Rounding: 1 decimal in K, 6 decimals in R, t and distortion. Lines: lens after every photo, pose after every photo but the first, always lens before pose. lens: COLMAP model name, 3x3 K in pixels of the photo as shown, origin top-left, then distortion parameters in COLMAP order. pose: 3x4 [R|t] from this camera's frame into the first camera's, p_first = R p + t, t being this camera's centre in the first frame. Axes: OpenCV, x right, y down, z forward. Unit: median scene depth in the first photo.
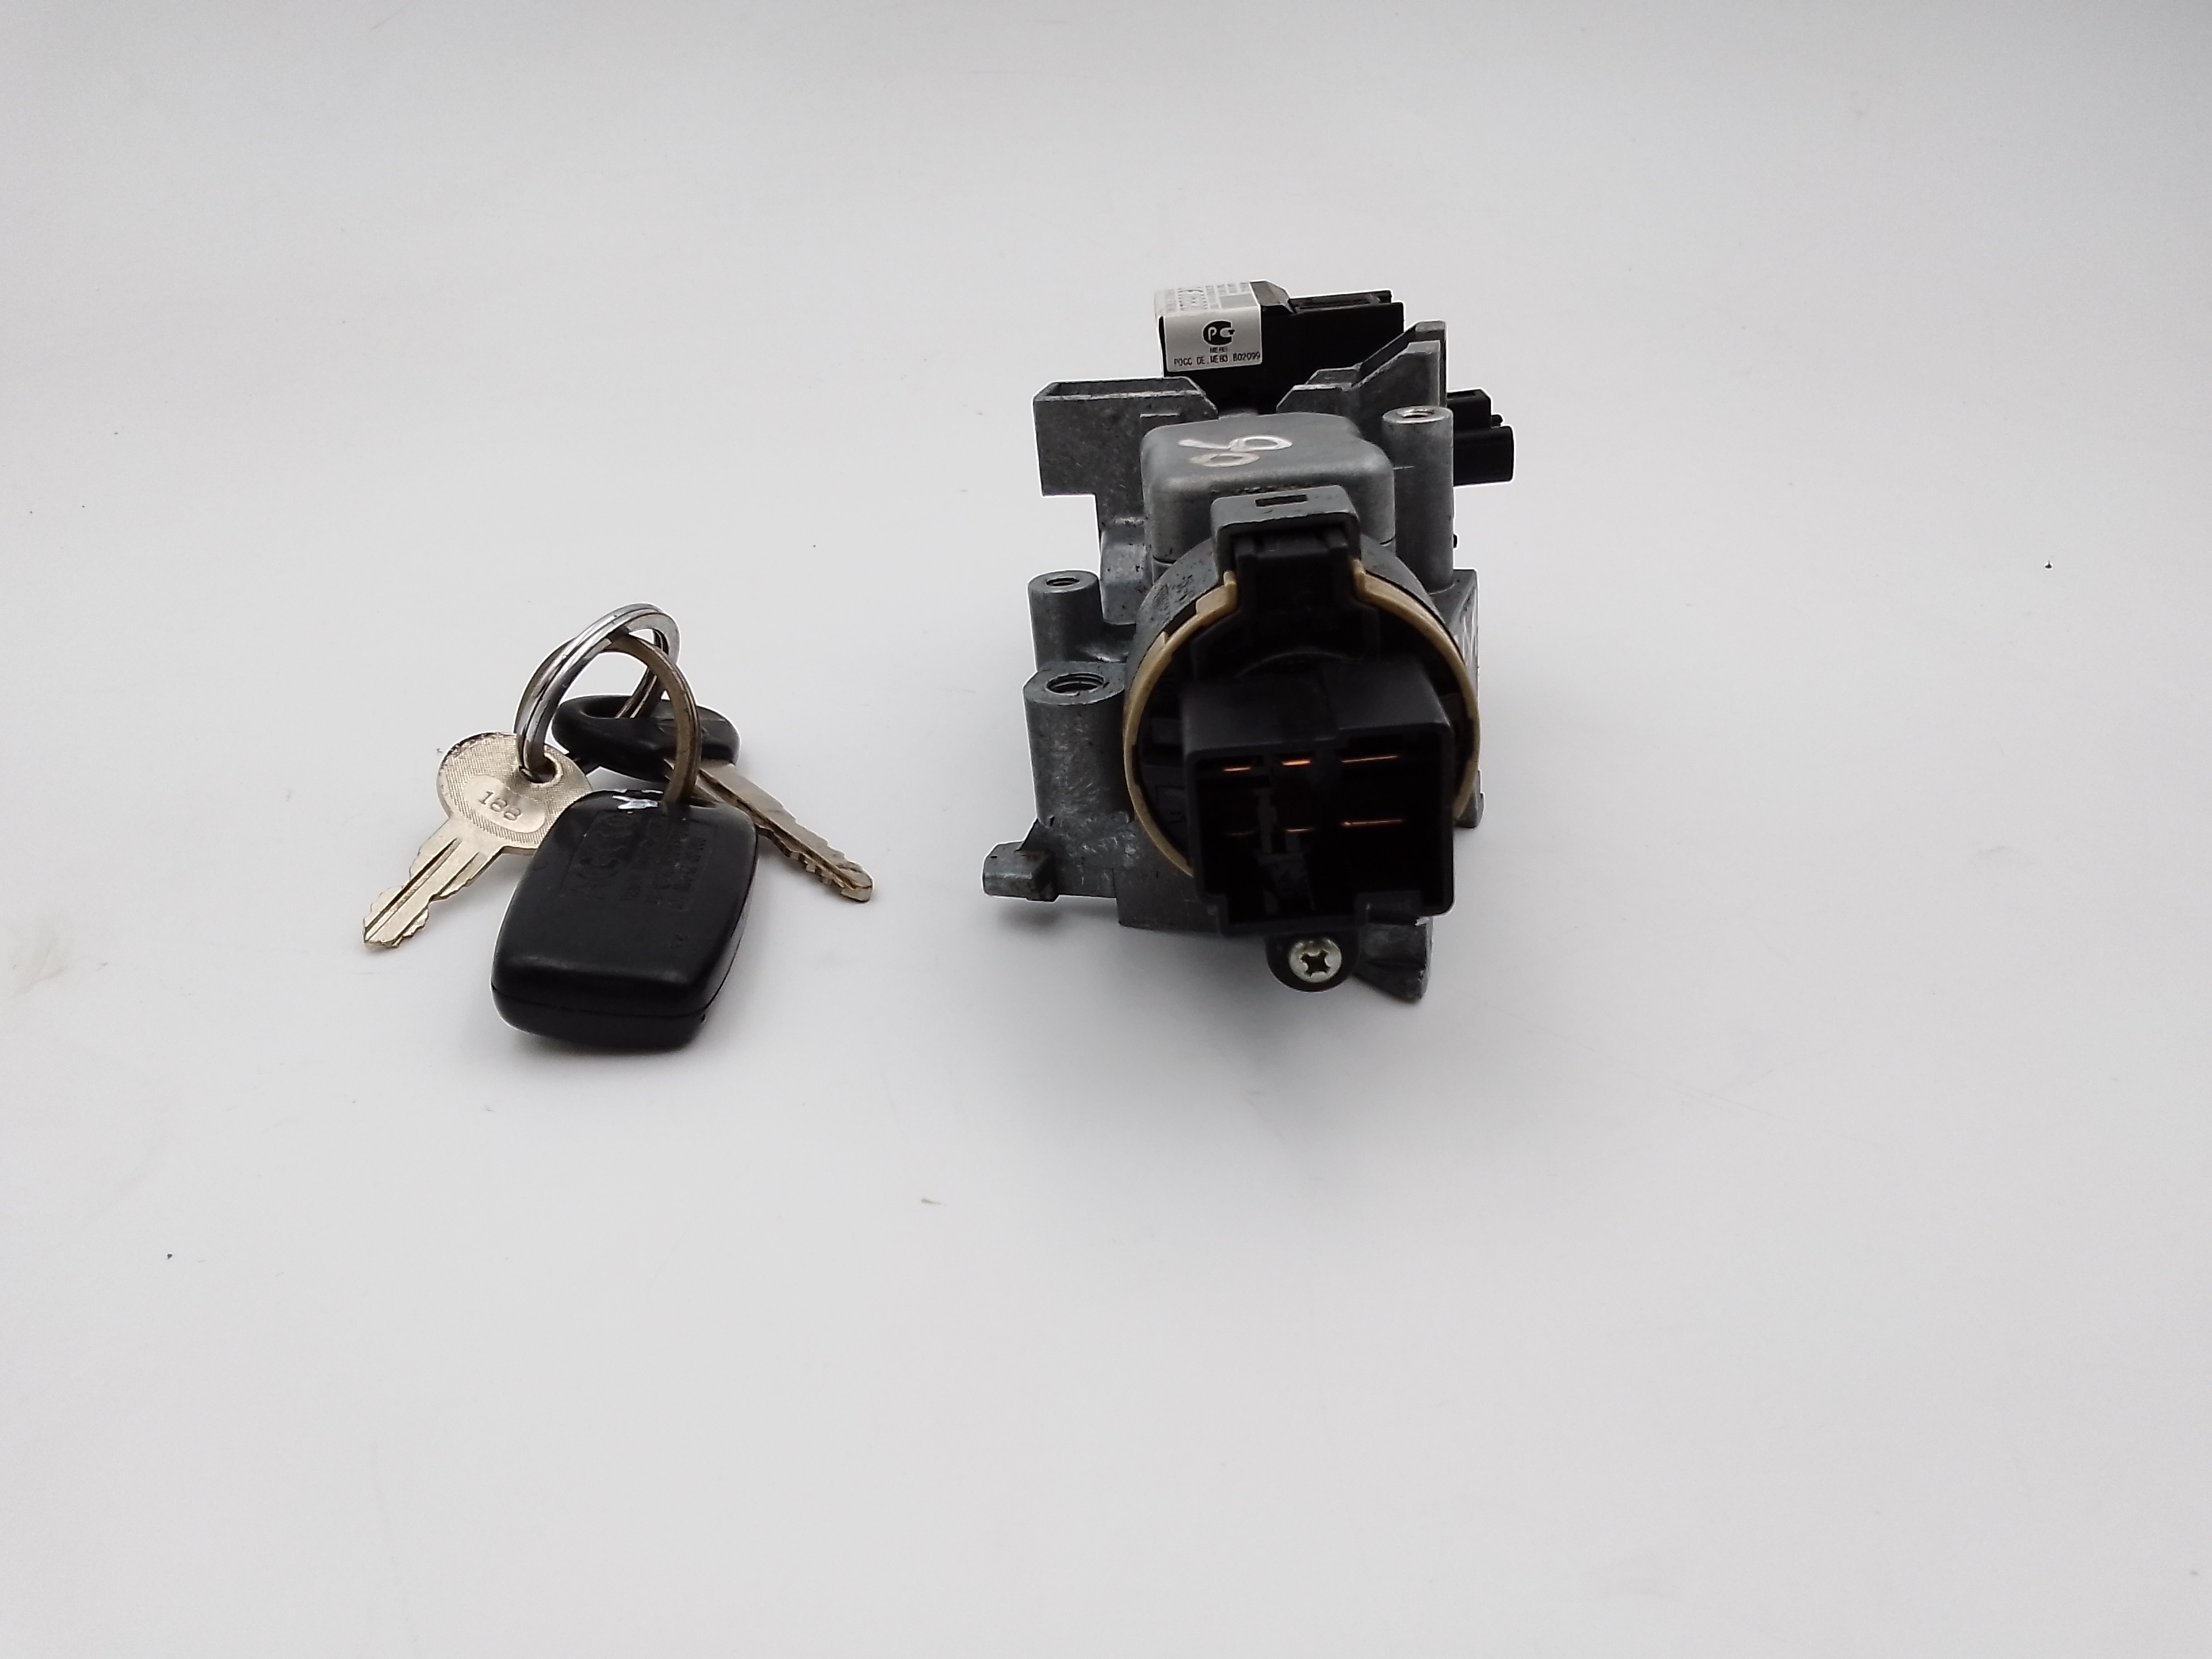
lens RADIAL K [[1871.8, 0, 1106.0], [0, 1871.8, 829.5], [0, 0, 1]] dist [0.064519, -0.159777]
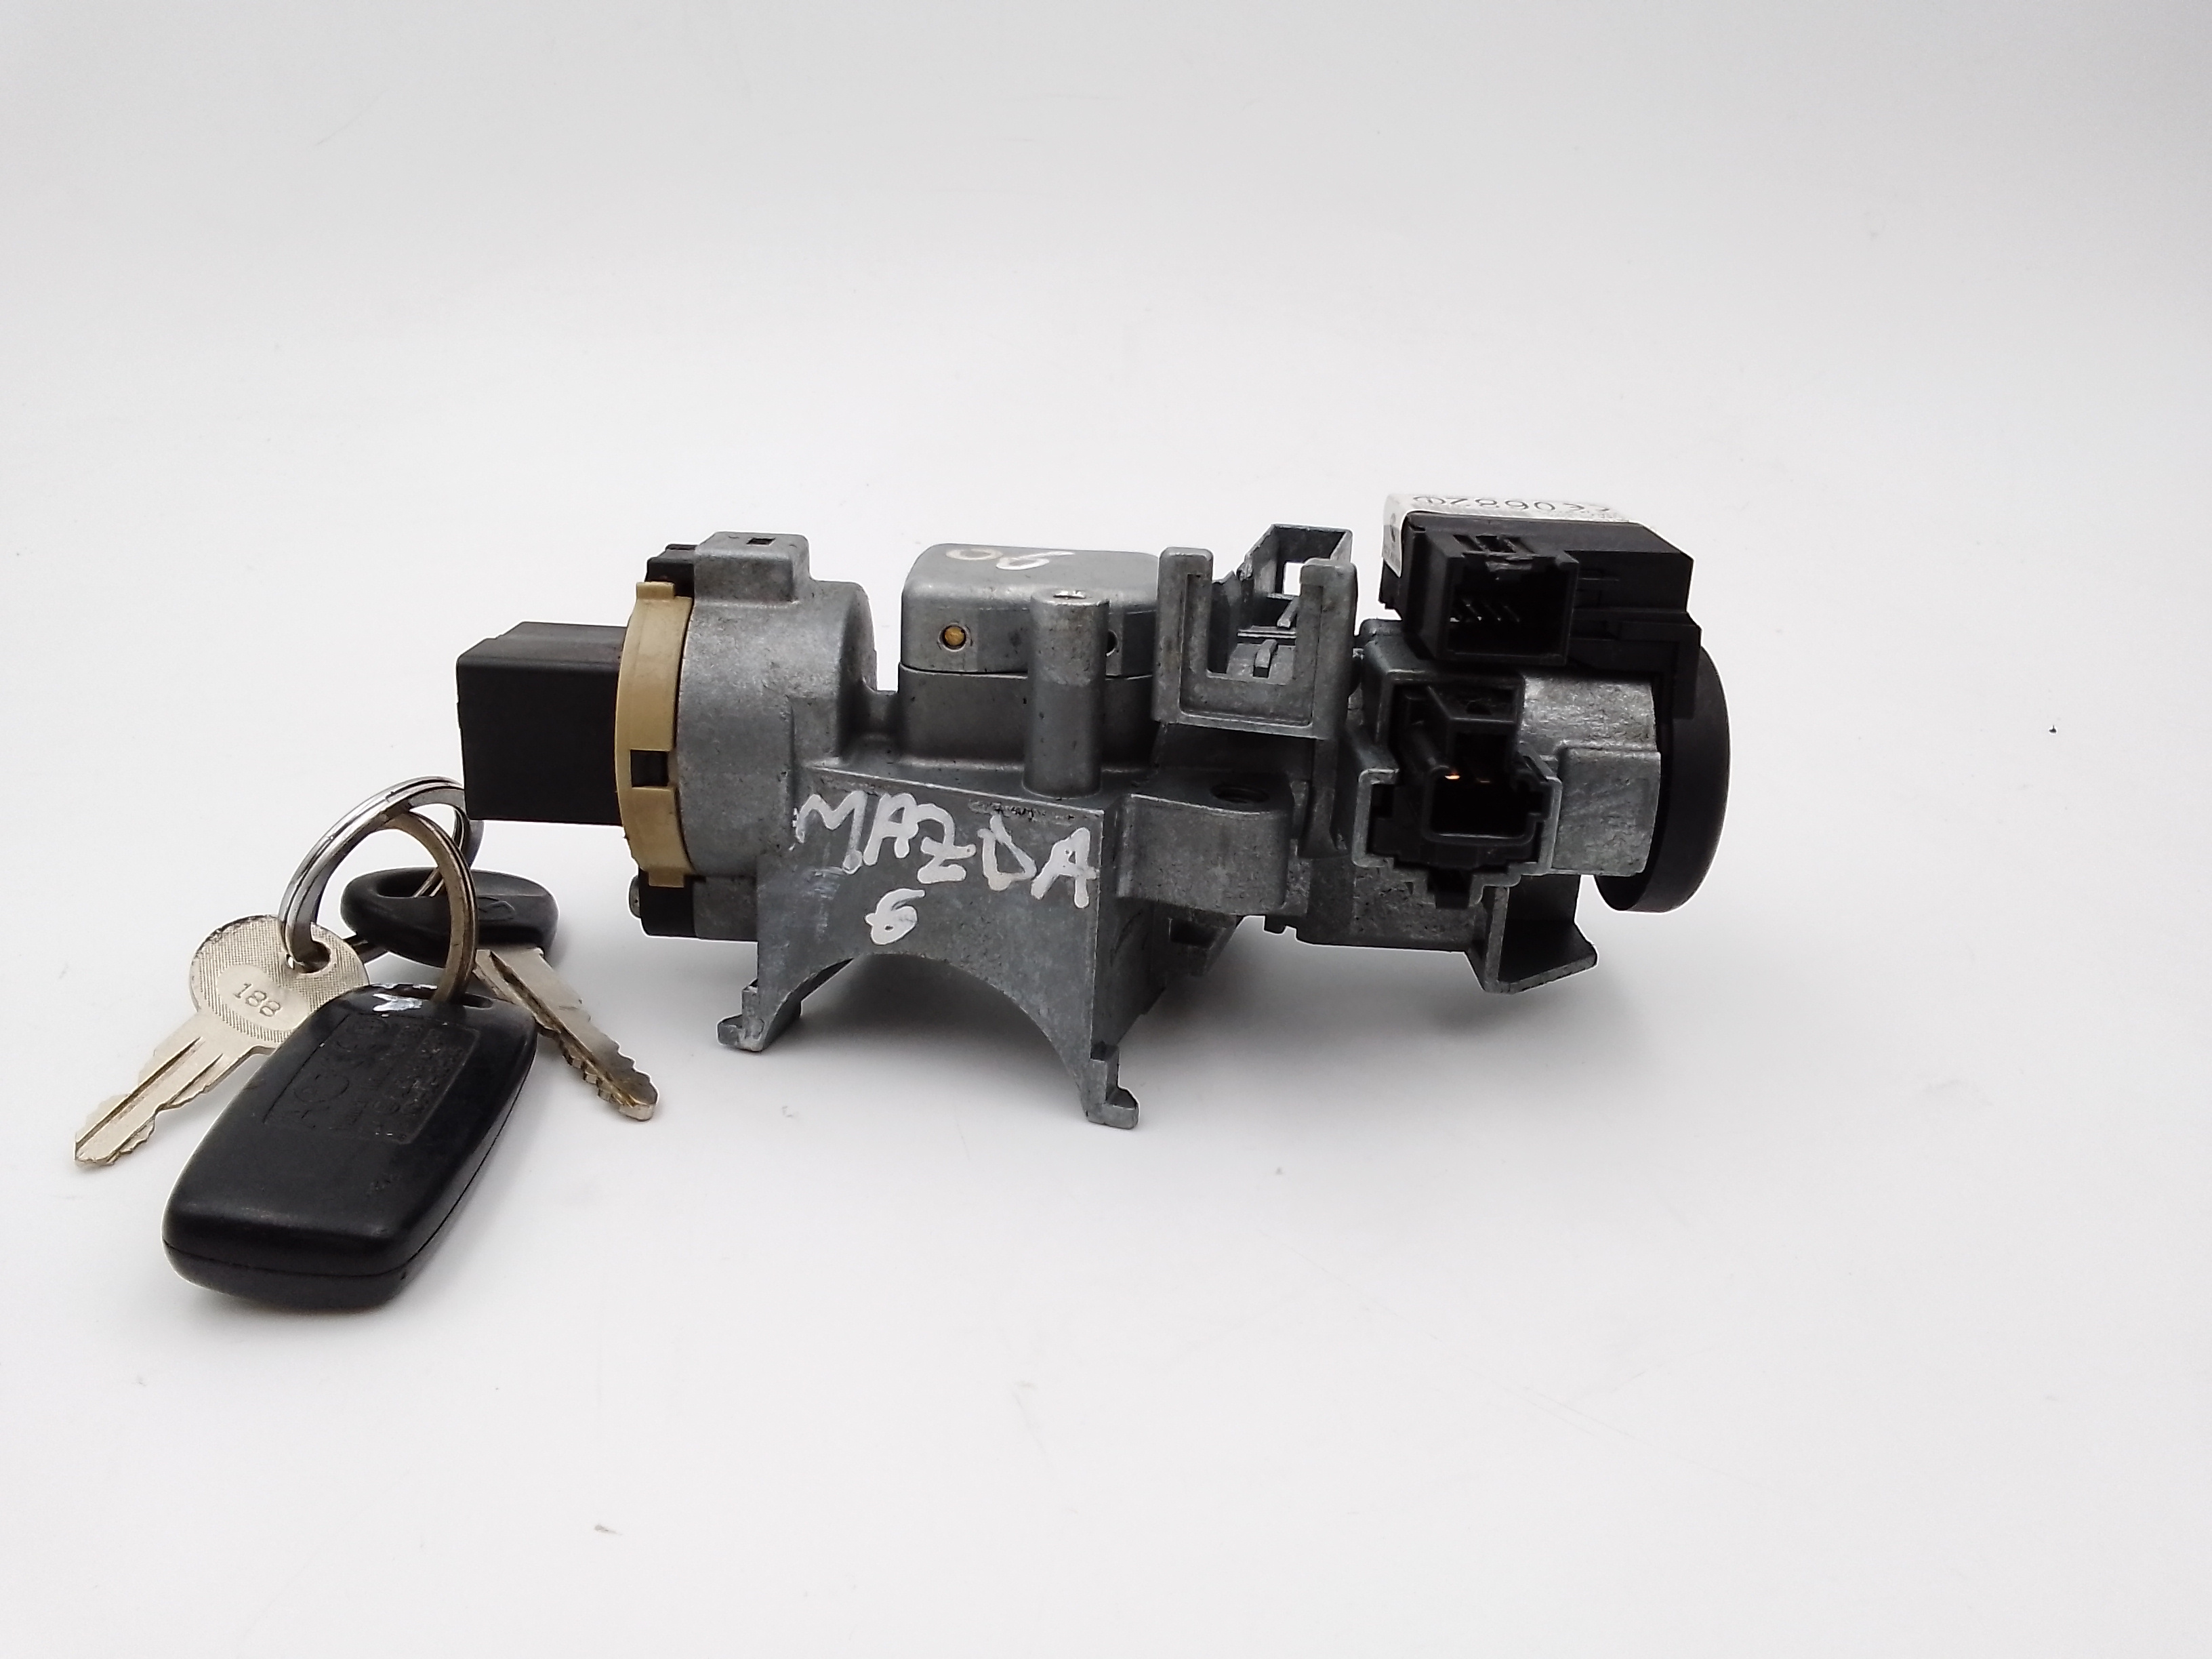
lens RADIAL K [[1871.8, 0, 1106.0], [0, 1871.8, 829.5], [0, 0, 1]] dist [0.064519, -0.159777]
pose [[0.998924, 0.020541, -0.041580, 0.121382], [-0.022400, 0.998747, -0.044753, -0.063040], [0.040609, 0.045637, 0.998132, 0.109679]]
